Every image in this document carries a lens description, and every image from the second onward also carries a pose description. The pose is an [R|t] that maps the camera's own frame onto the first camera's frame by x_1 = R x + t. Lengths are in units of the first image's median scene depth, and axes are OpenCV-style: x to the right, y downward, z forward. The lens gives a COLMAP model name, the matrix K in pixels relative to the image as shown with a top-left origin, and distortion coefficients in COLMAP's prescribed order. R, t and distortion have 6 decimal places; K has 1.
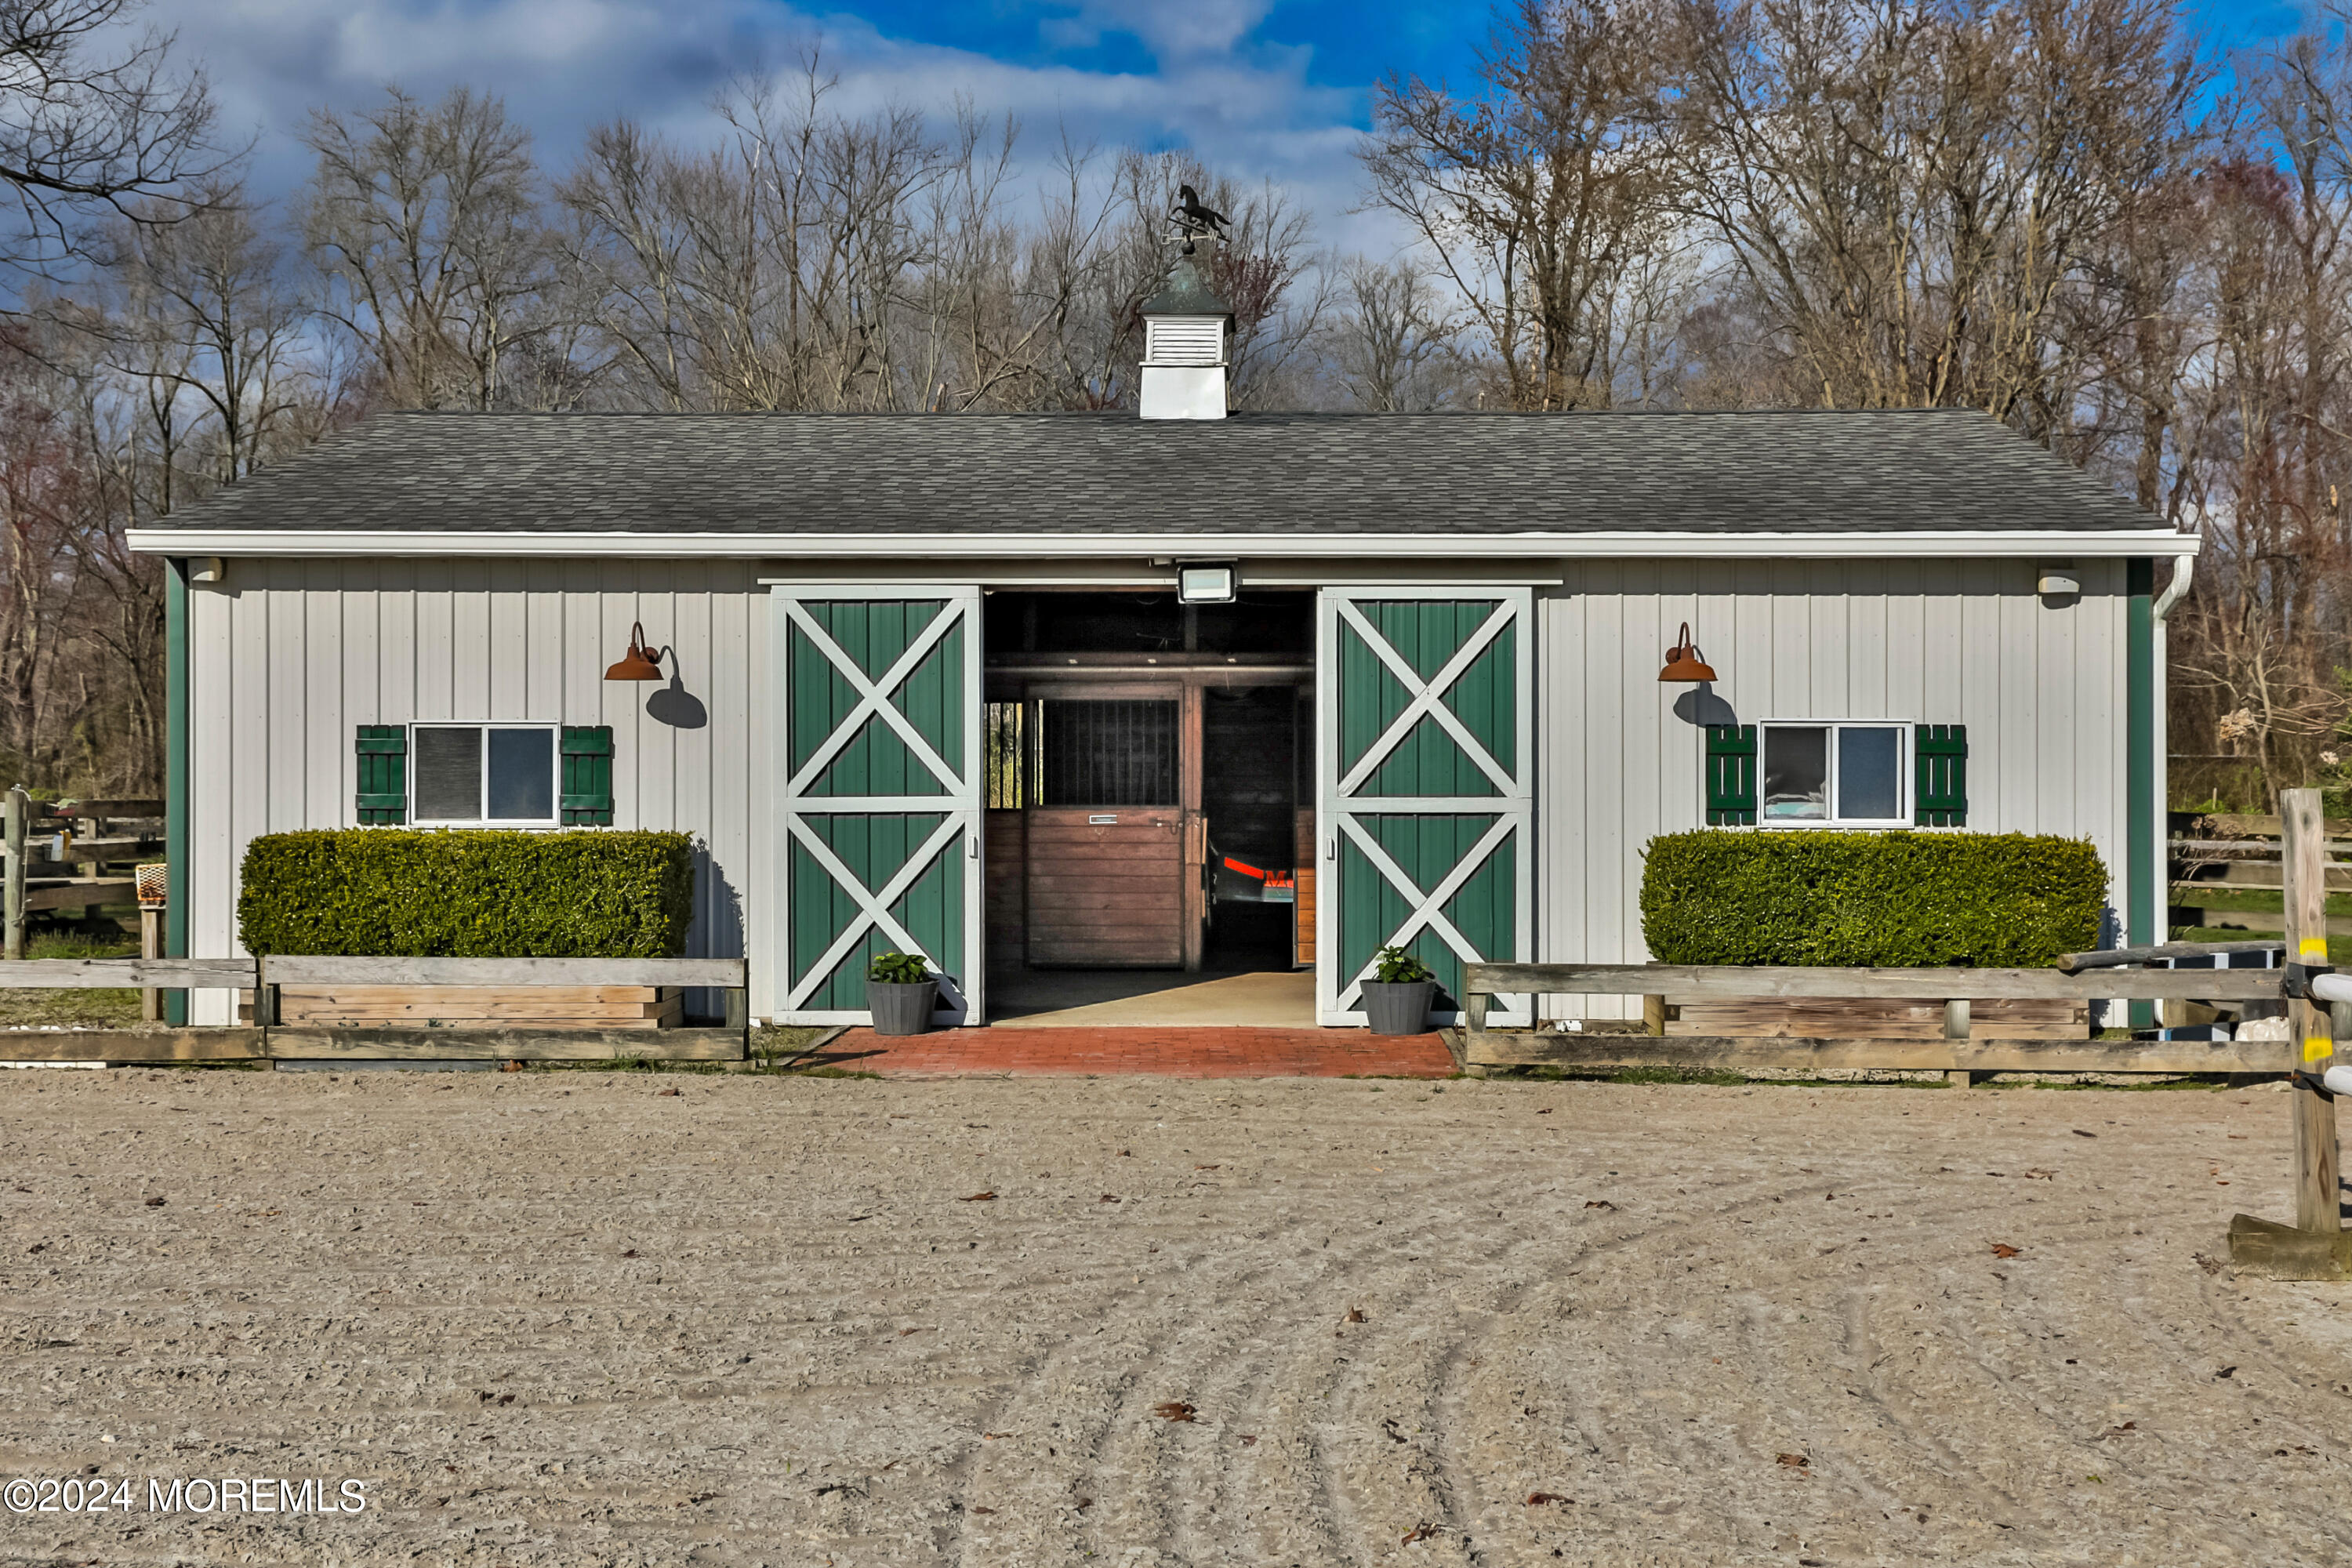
lens RADIAL K [[2118.1, 0, 1165.3], [0, 2118.1, 780.3], [0, 0, 1]] dist [0.009534, 0.006486]
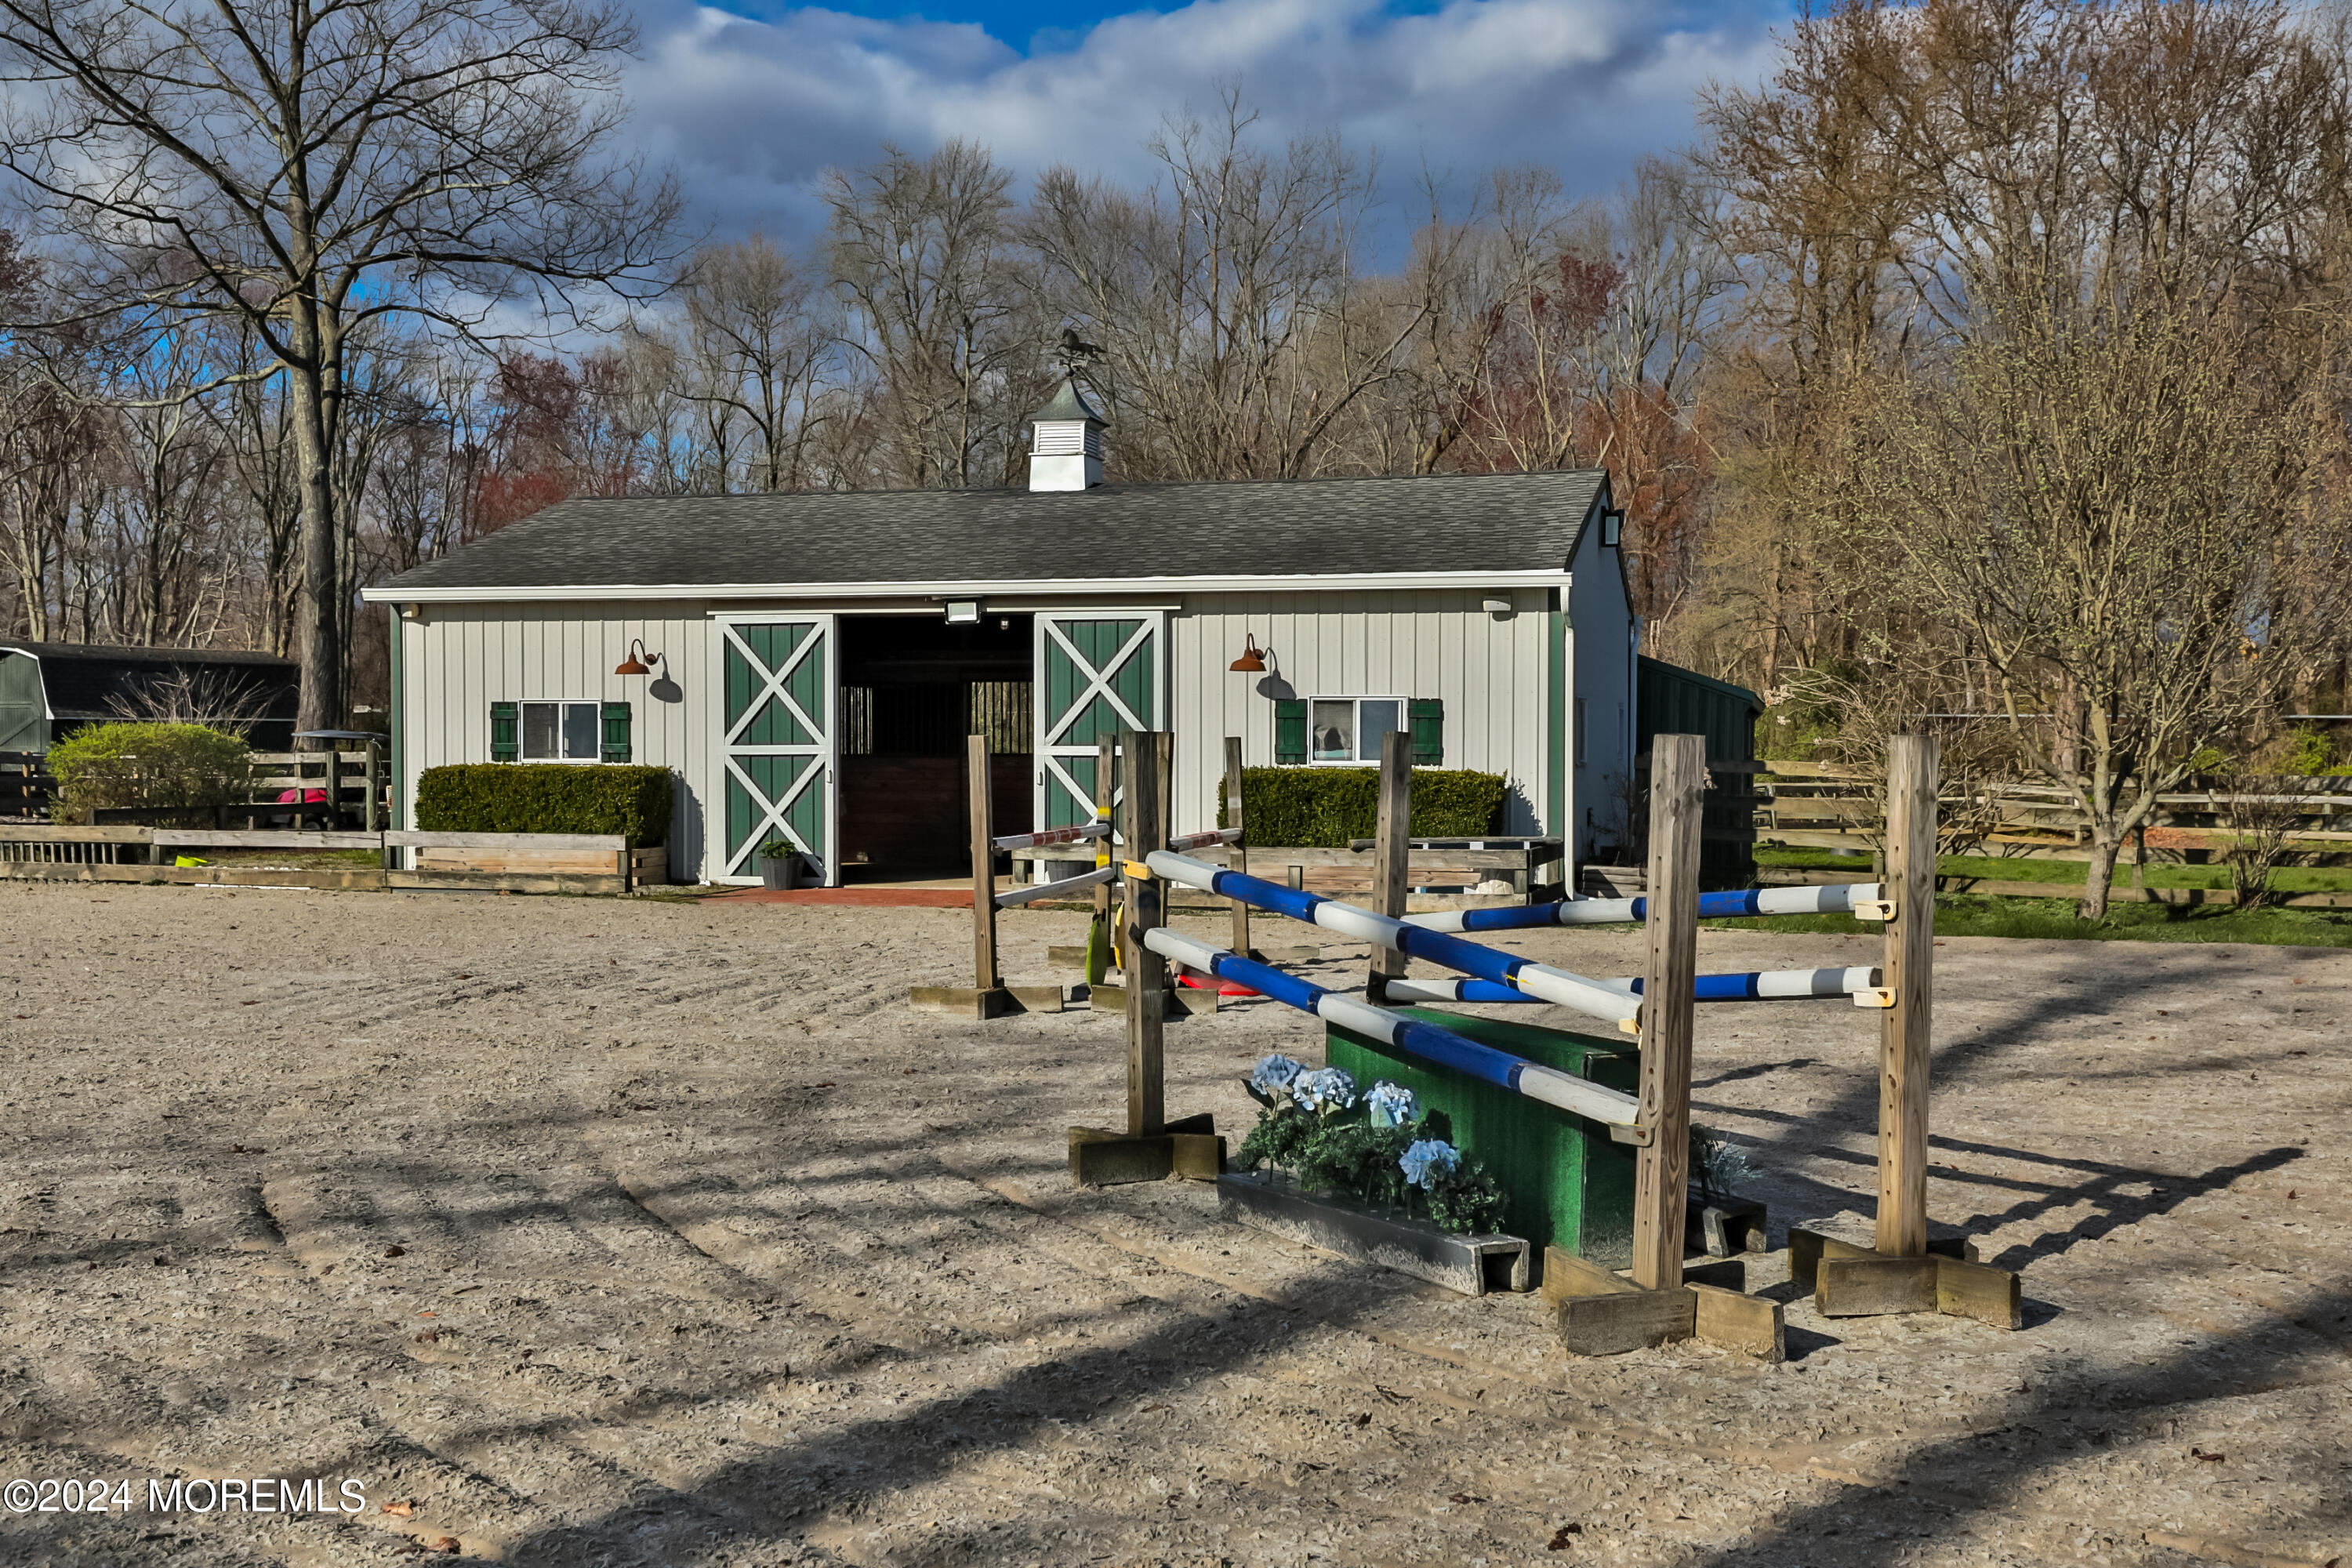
lens RADIAL K [[1982.1, 0, 1194.5], [0, 1982.1, 775.9], [0, 0, 1]] dist [0.011097, 0.001349]
pose [[0.976305, 0.004730, -0.216348, 0.505494], [-0.001183, 0.999863, 0.016519, 0.005878], [0.216397, -0.015871, 0.976177, -0.413680]]
